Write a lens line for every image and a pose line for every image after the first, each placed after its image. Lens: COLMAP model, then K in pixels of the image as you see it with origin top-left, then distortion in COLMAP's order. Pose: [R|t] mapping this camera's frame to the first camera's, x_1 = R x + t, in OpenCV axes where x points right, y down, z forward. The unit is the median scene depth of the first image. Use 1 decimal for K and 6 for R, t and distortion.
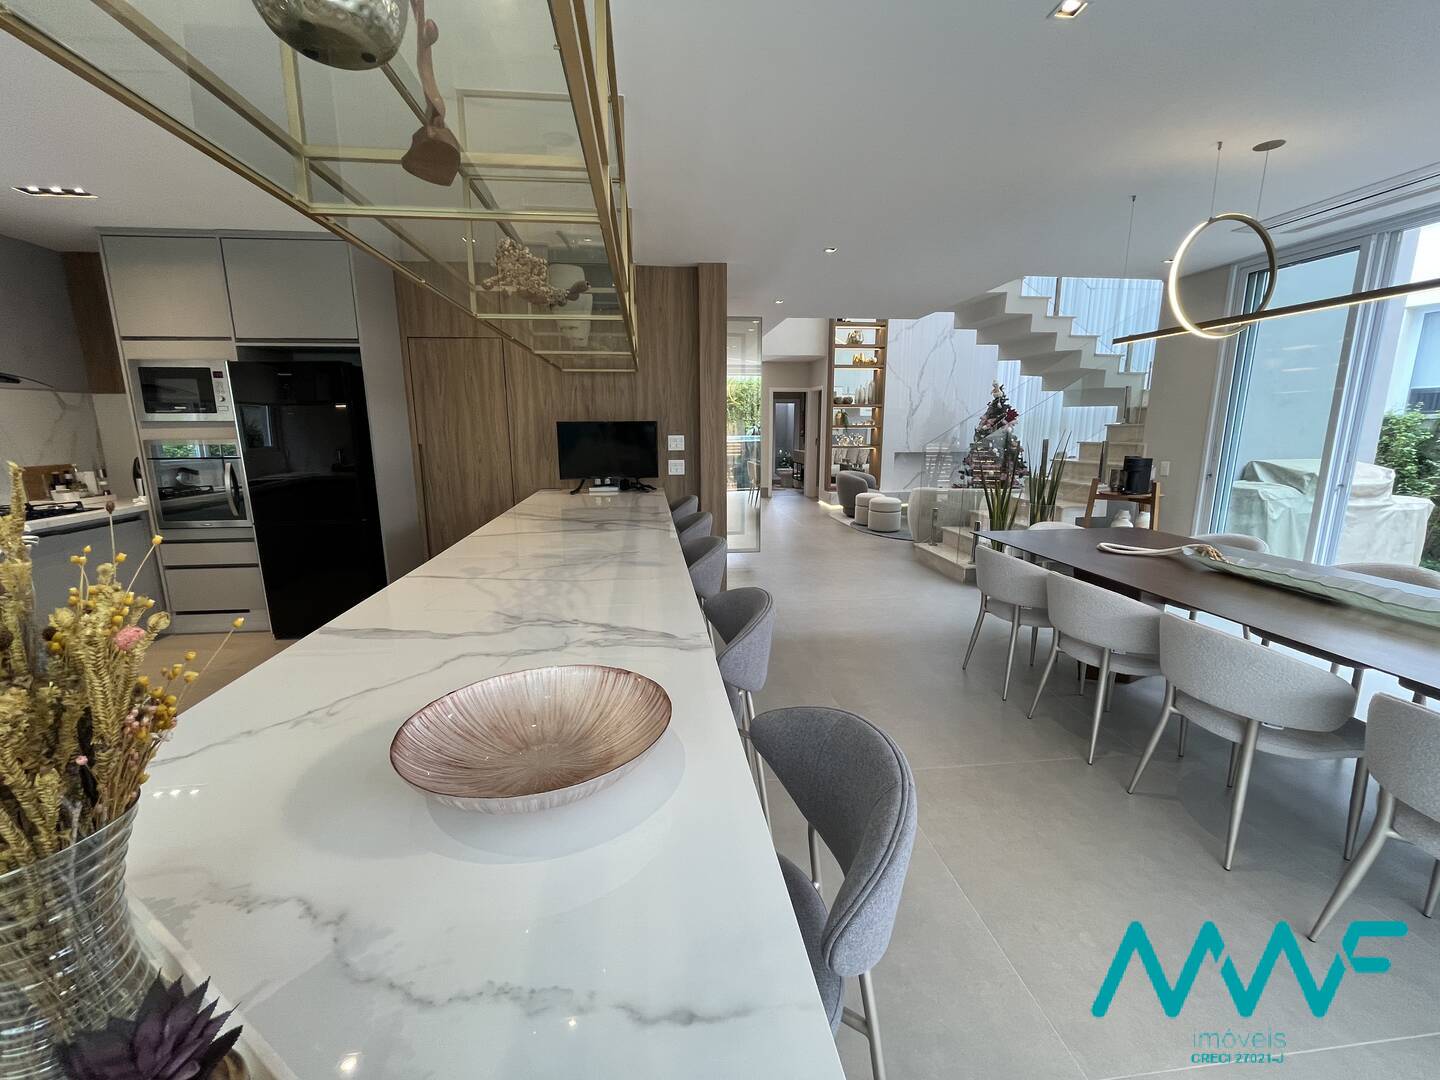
lens RADIAL K [[586.1, 0, 716.7], [0, 586.1, 537.4], [0, 0, 1]] dist [-0.002635, 0.000309]
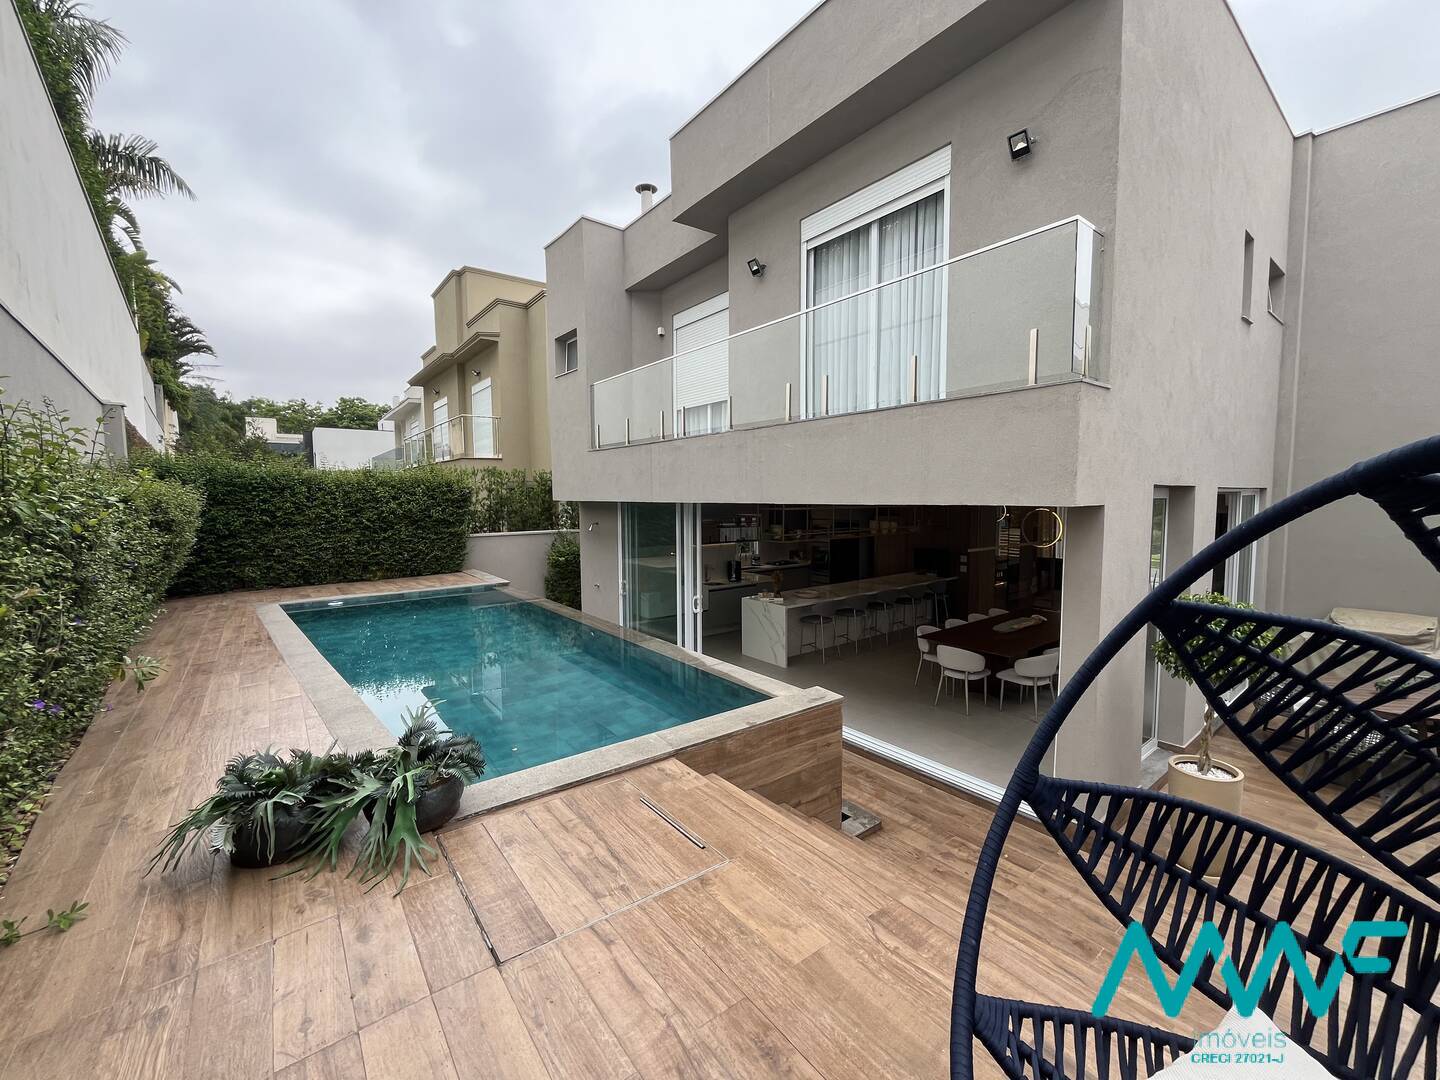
lens RADIAL K [[586.1, 0, 716.7], [0, 586.1, 537.4], [0, 0, 1]] dist [-0.002635, 0.000309]
pose [[0.517040, 0.063395, -0.853610, 1.461978], [-0.157444, 0.987282, -0.022043, -0.035423], [0.841356, 0.145793, 0.520446, -1.127748]]
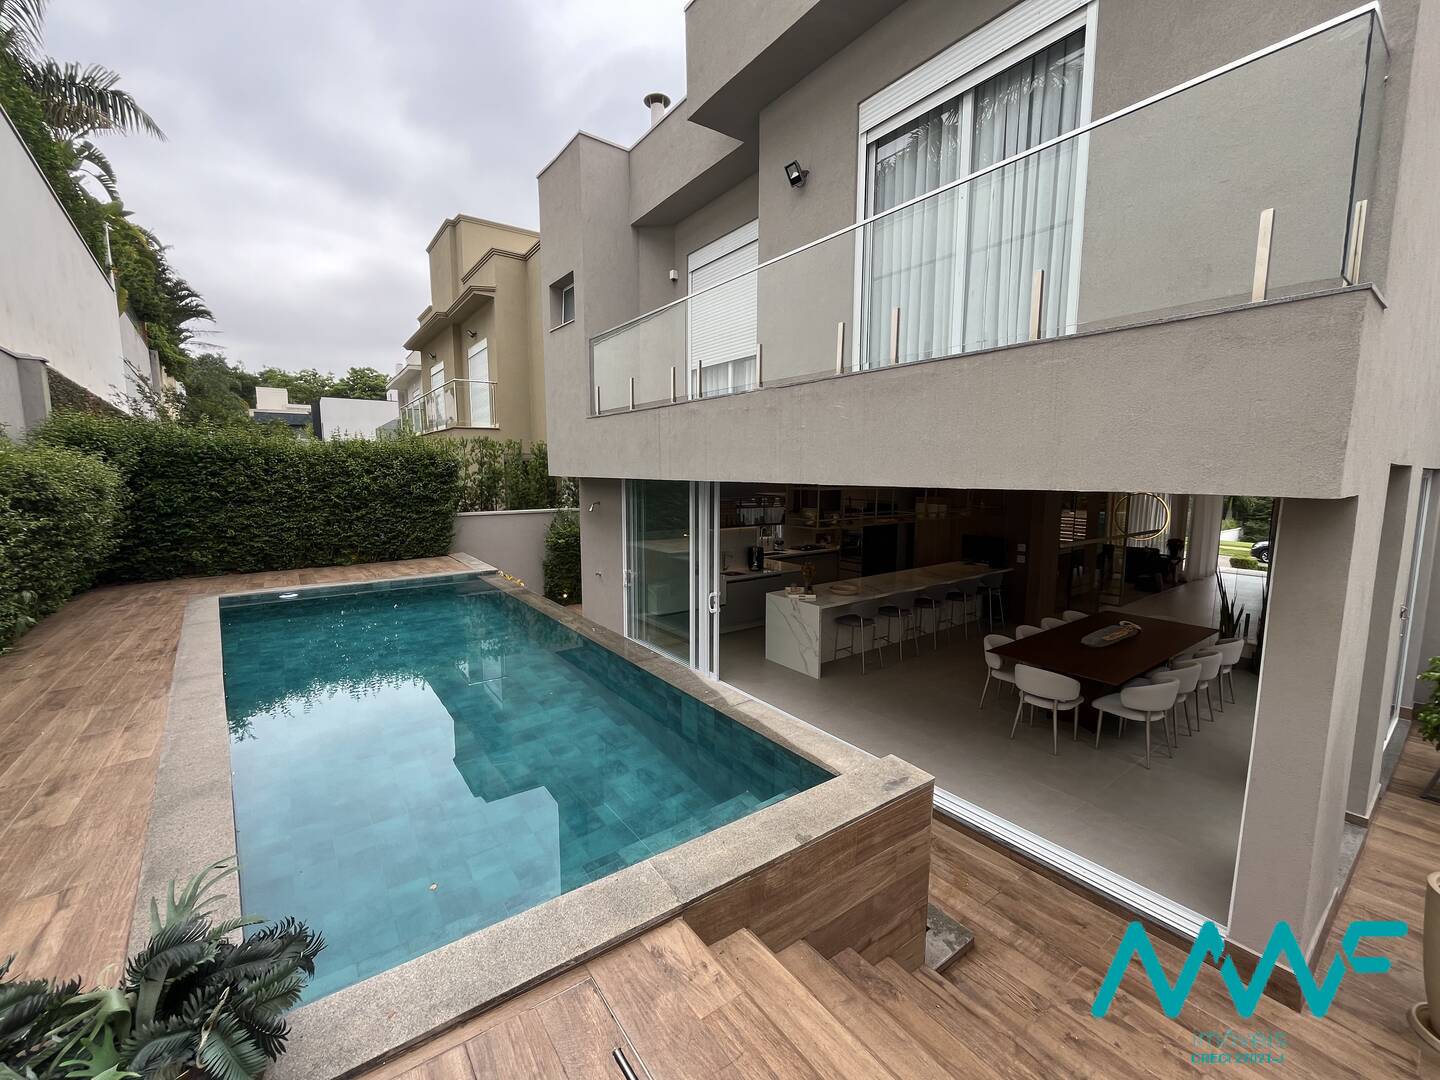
lens RADIAL K [[586.1, 0, 716.7], [0, 586.1, 537.4], [0, 0, 1]] dist [-0.002635, 0.000309]
pose [[0.495447, 0.105277, -0.862235, 1.190240], [-0.168020, 0.985497, 0.023781, -0.064924], [0.852233, 0.133090, 0.505950, -0.988233]]
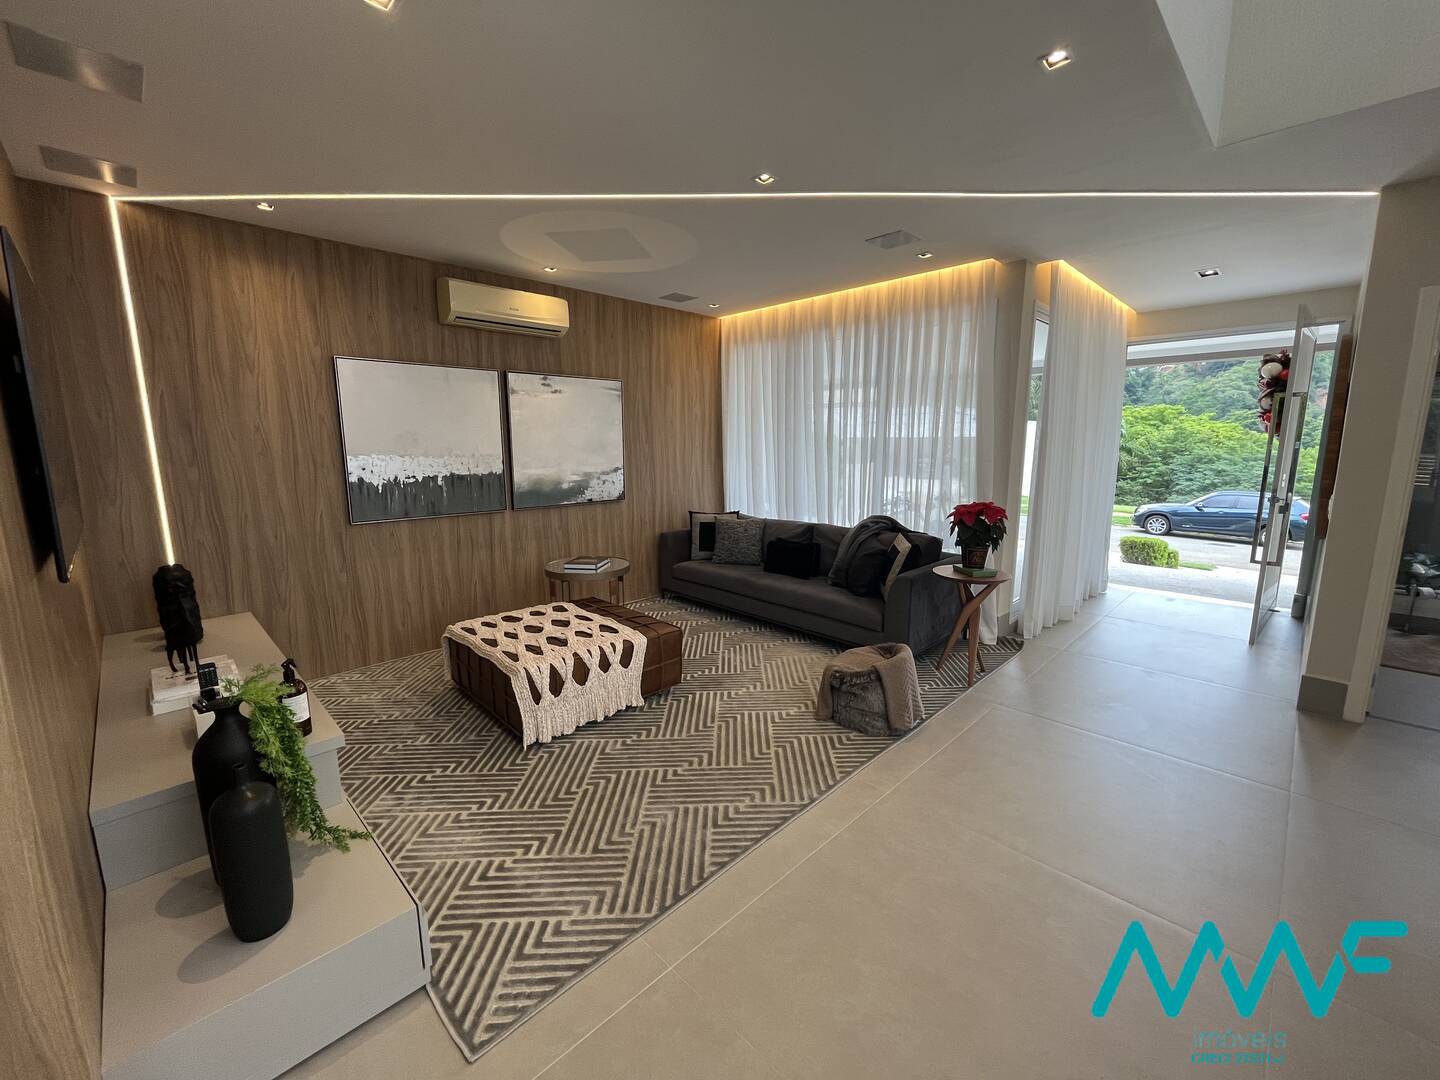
lens RADIAL K [[586.1, 0, 716.7], [0, 586.1, 537.4], [0, 0, 1]] dist [-0.002635, 0.000309]
pose [[0.614490, 0.135427, -0.777214, 0.263356], [-0.150629, 0.987173, 0.052919, -0.307612], [0.774411, 0.084553, 0.627007, 1.531366]]
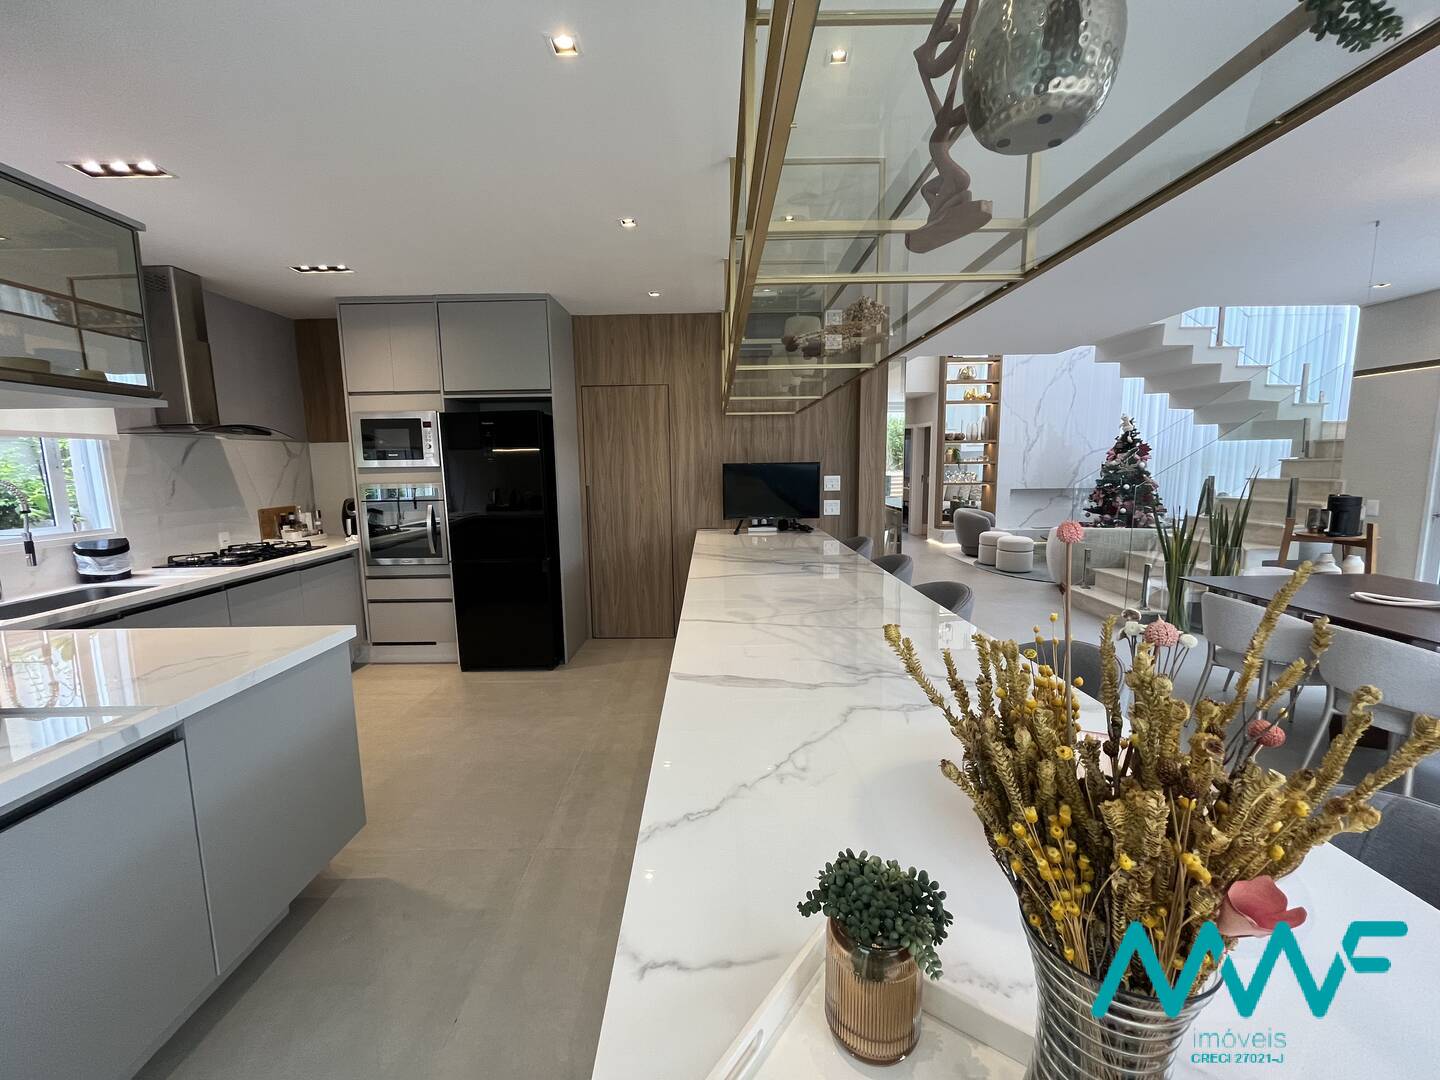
lens RADIAL K [[586.1, 0, 716.7], [0, 586.1, 537.4], [0, 0, 1]] dist [-0.002635, 0.000309]
pose [[0.993931, 0.004145, -0.109931, -0.155132], [-0.010735, 0.998175, -0.059425, -0.007459], [0.109484, 0.060244, 0.992161, -0.008565]]
